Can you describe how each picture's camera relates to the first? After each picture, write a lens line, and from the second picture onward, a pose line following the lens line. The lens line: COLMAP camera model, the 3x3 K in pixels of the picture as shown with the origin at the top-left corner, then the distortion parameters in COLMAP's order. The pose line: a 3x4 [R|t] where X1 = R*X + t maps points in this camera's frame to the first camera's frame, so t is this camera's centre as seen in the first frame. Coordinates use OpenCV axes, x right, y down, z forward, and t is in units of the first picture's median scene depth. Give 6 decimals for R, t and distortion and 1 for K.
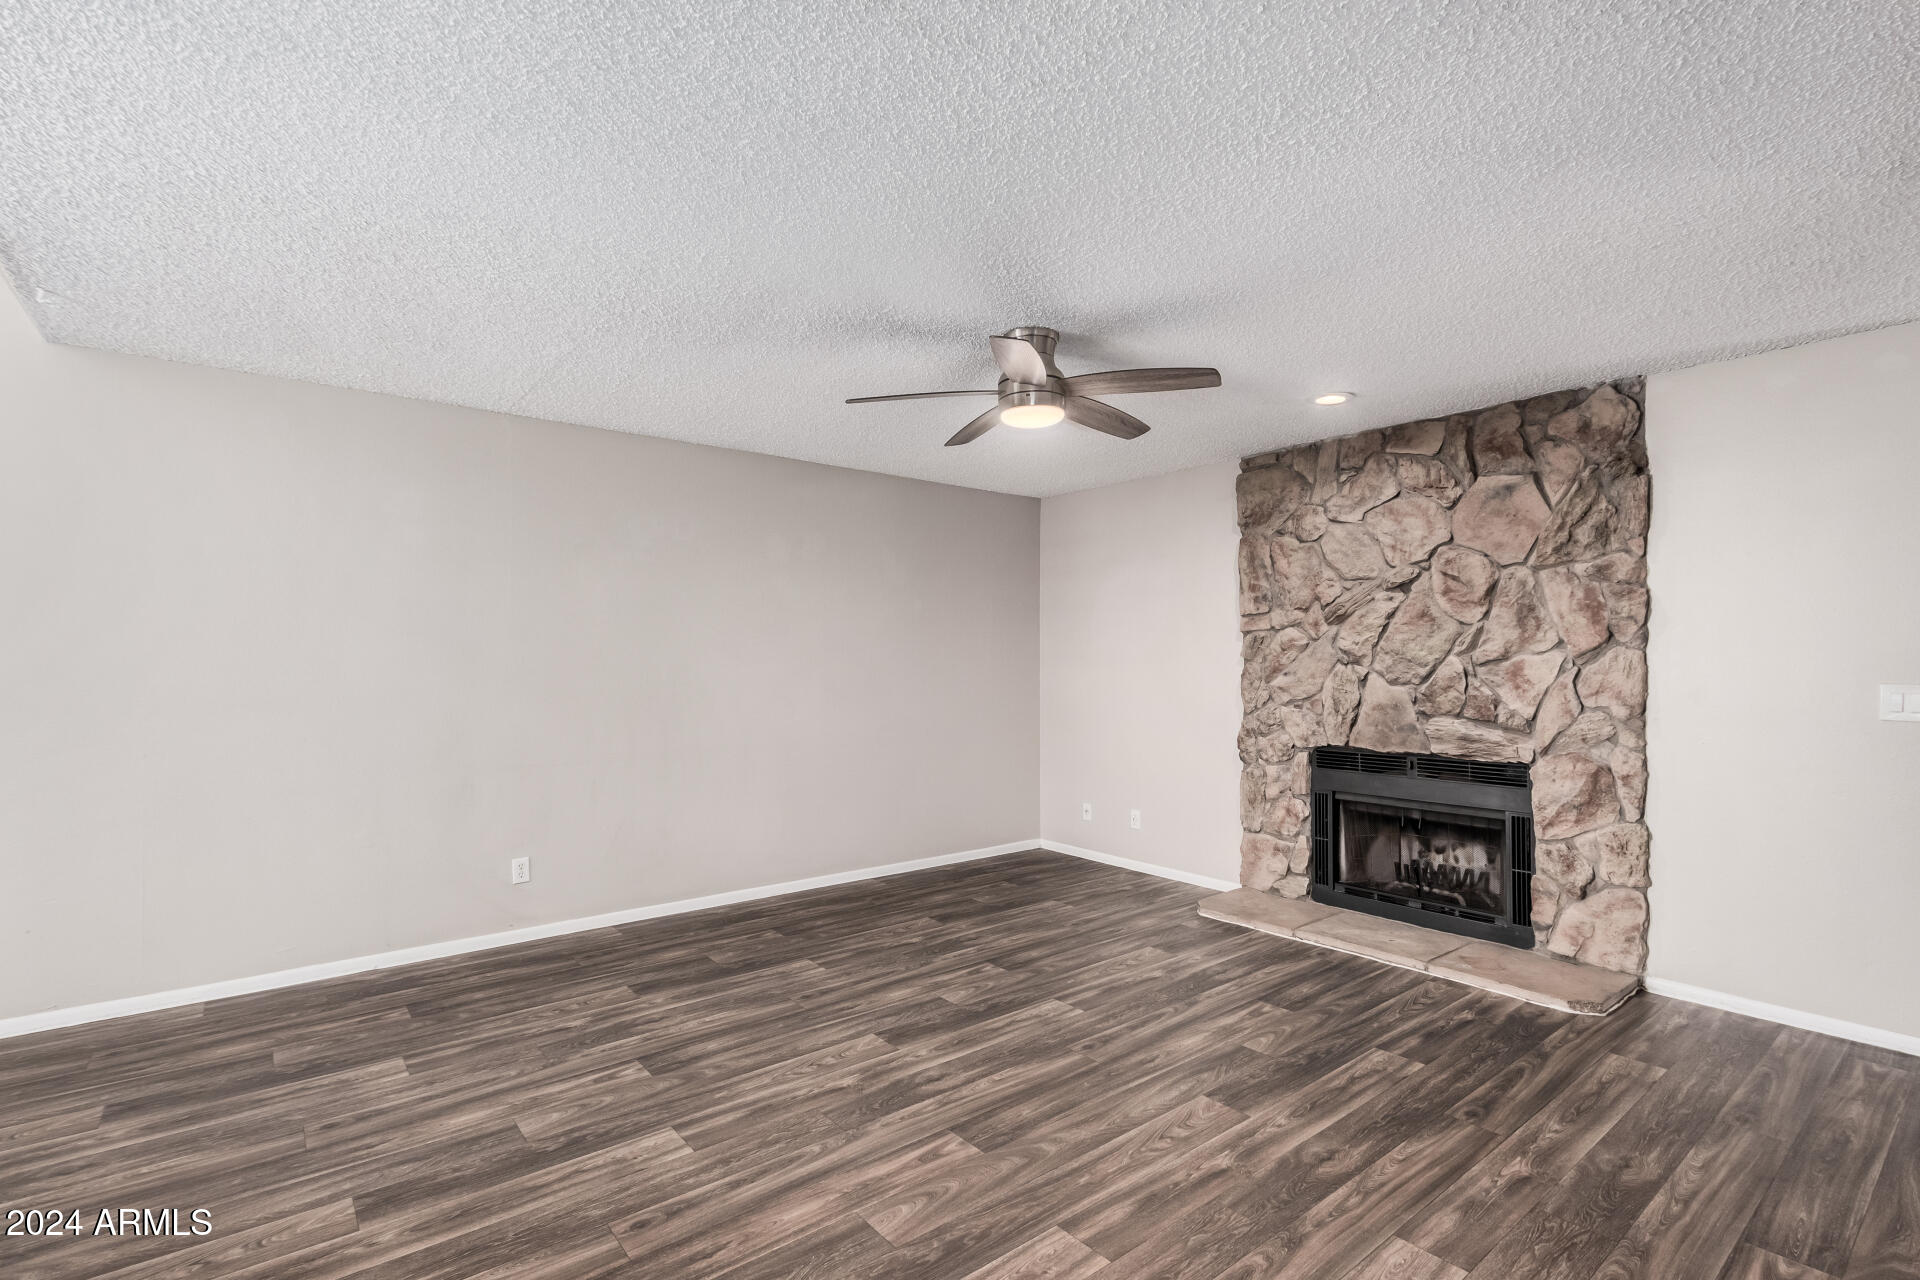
lens RADIAL K [[895.2, 0, 957.2], [0, 895.2, 639.2], [0, 0, 1]] dist [0.008933, -0.003025]
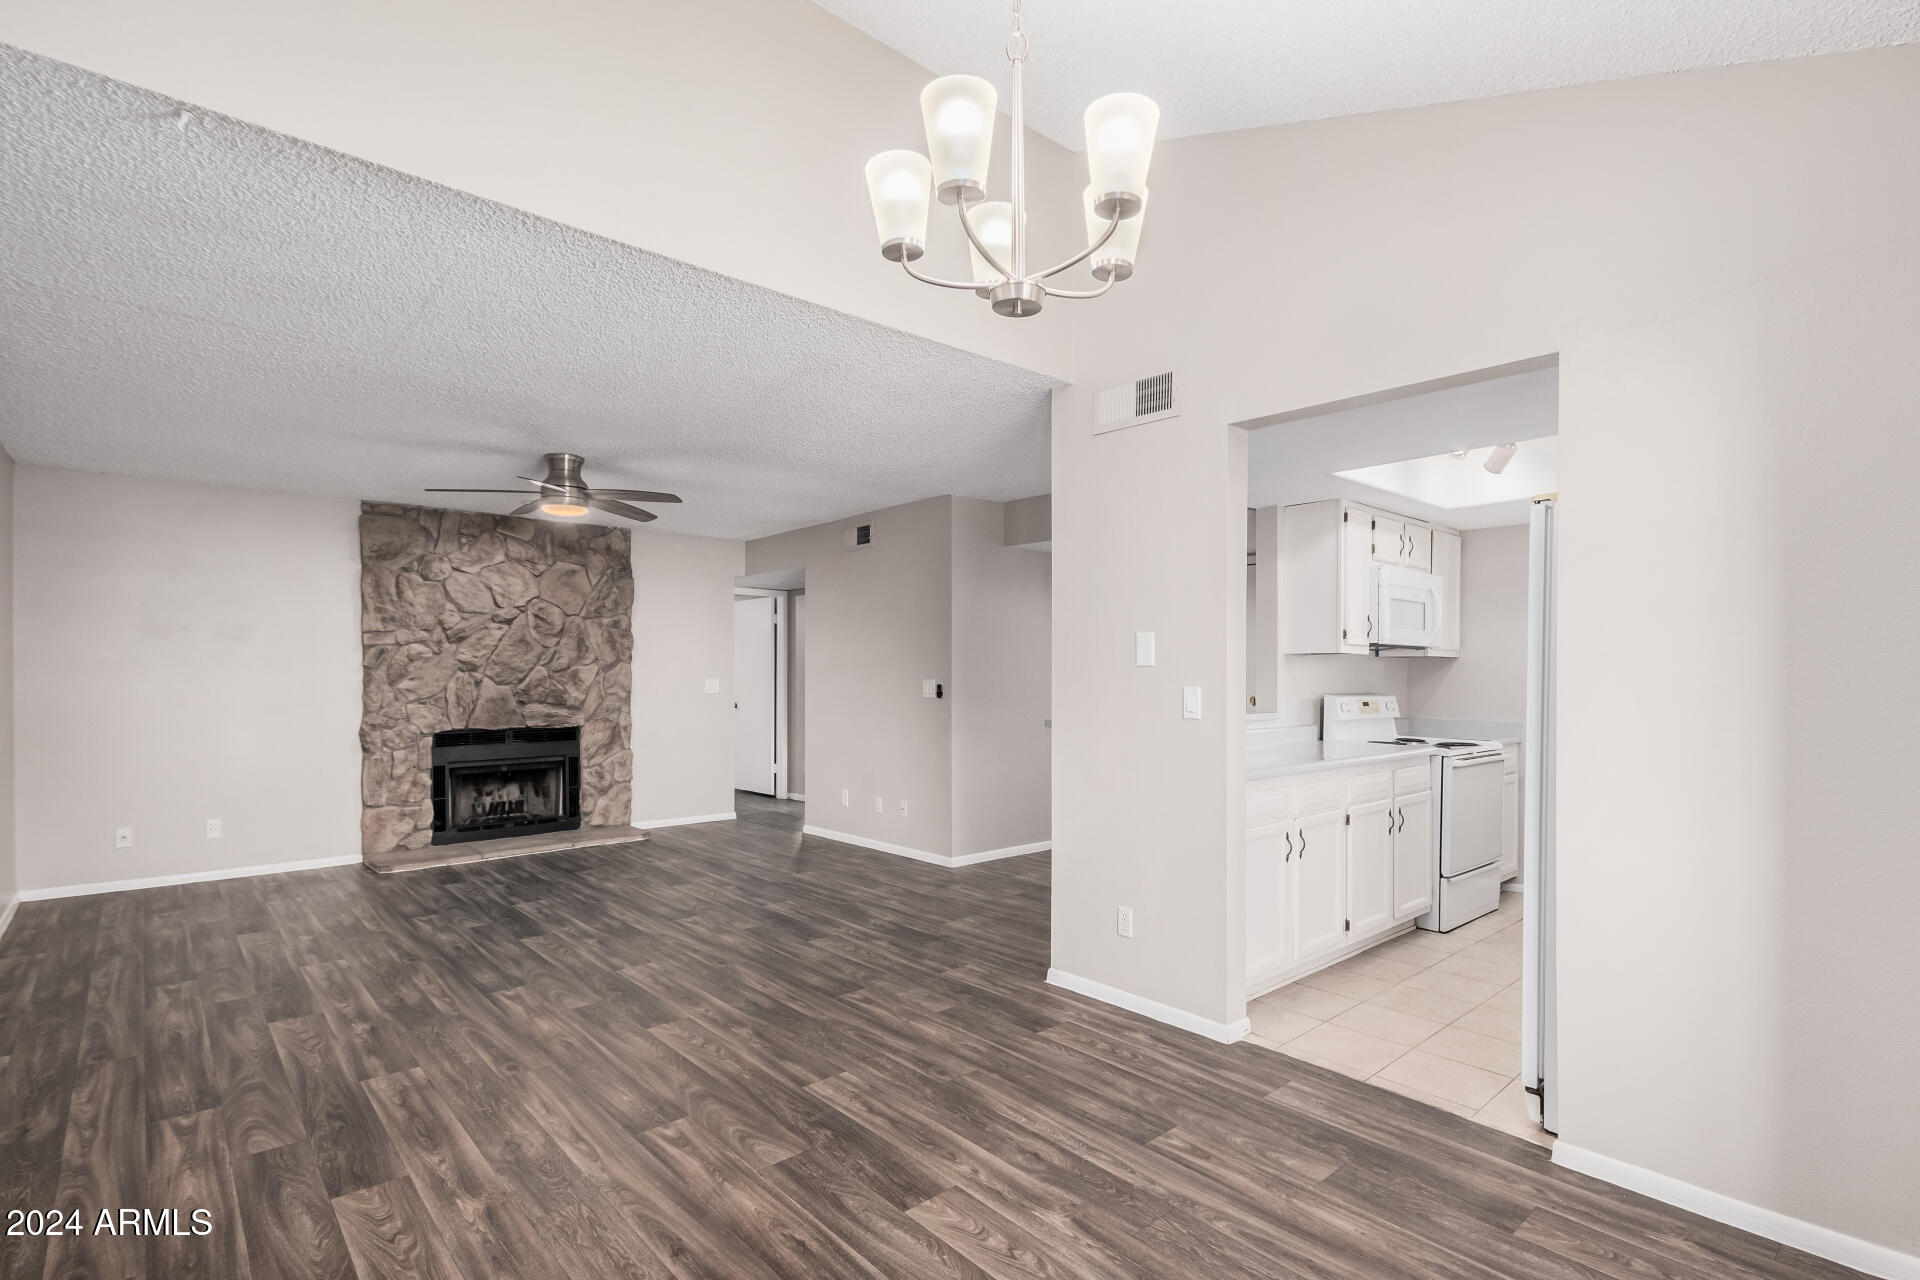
lens RADIAL K [[1023.2, 0, 943.6], [0, 1023.2, 648.7], [0, 0, 1]] dist [0.065715, -0.008745]
pose [[-0.026989, 0.019937, 0.999437, -1.391399], [-0.030045, 0.999333, -0.020746, 0.003239], [-0.999184, -0.030588, -0.026372, 0.318875]]
